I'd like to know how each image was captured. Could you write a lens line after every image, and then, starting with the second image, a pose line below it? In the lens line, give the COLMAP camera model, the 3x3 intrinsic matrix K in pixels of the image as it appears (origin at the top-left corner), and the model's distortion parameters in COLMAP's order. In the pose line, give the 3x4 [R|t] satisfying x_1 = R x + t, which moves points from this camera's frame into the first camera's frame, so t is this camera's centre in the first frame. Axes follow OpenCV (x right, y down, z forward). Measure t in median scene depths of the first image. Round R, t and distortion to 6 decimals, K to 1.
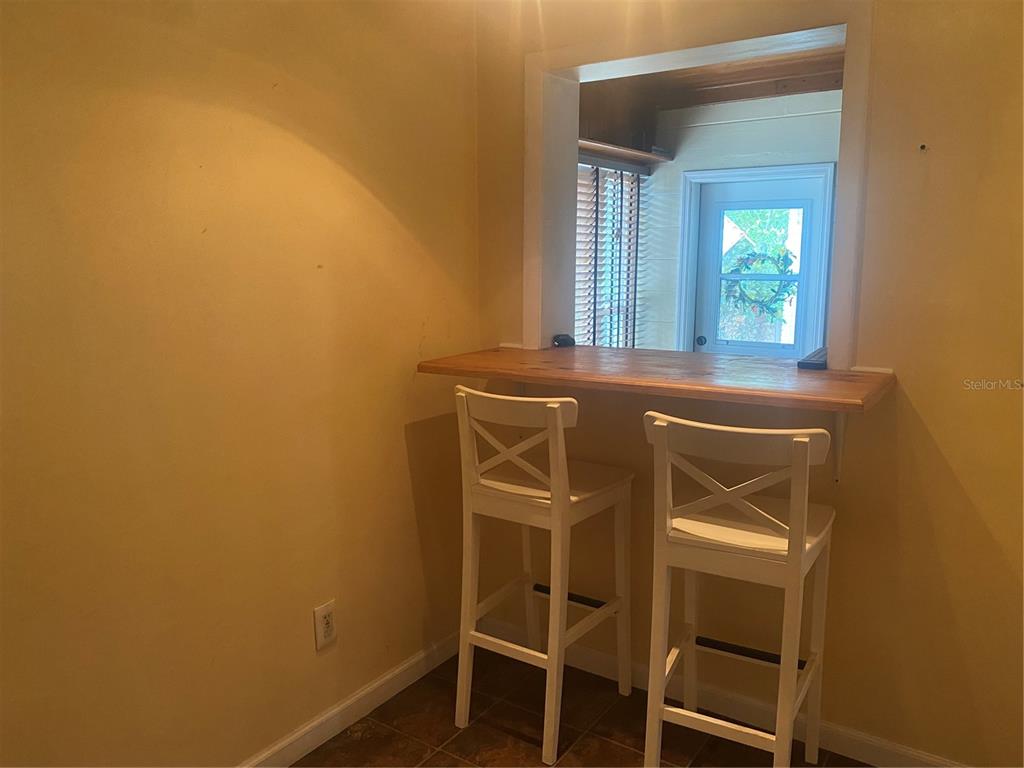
lens RADIAL K [[781.7, 0, 515.6], [0, 781.7, 380.5], [0, 0, 1]] dist [0.067499, -0.108806]
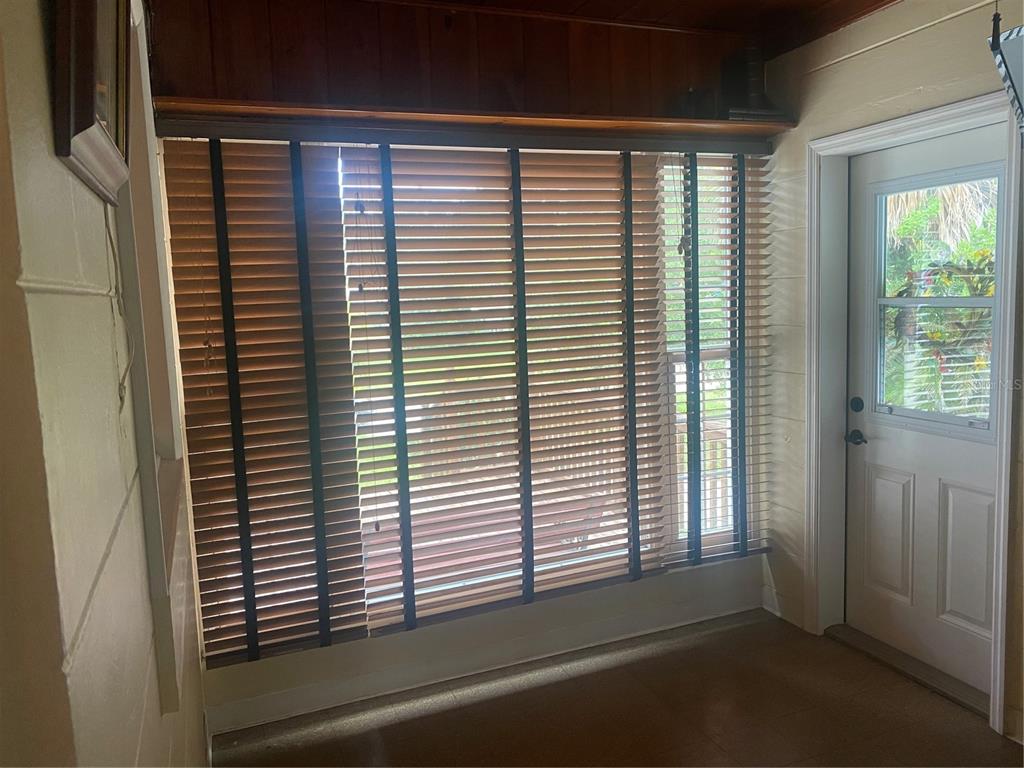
lens RADIAL K [[781.7, 0, 515.6], [0, 781.7, 380.5], [0, 0, 1]] dist [0.067499, -0.108806]
pose [[0.829652, 0.030027, -0.557473, 0.372250], [-0.048574, 0.998648, -0.018501, -0.046010], [0.556164, 0.042428, 0.829989, 0.333655]]
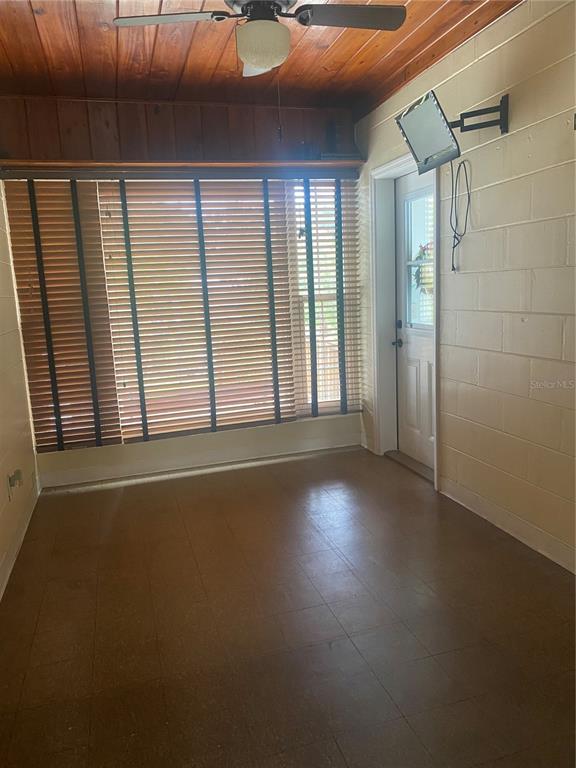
lens RADIAL K [[586.3, 0, 286.4], [0, 586.3, 387.9], [0, 0, 1]] dist [0.067499, -0.108806]
pose [[0.770289, 0.071623, -0.633660, 0.661796], [-0.051759, 0.997416, 0.049820, 0.006038], [0.635591, -0.005578, 0.772006, 0.269029]]
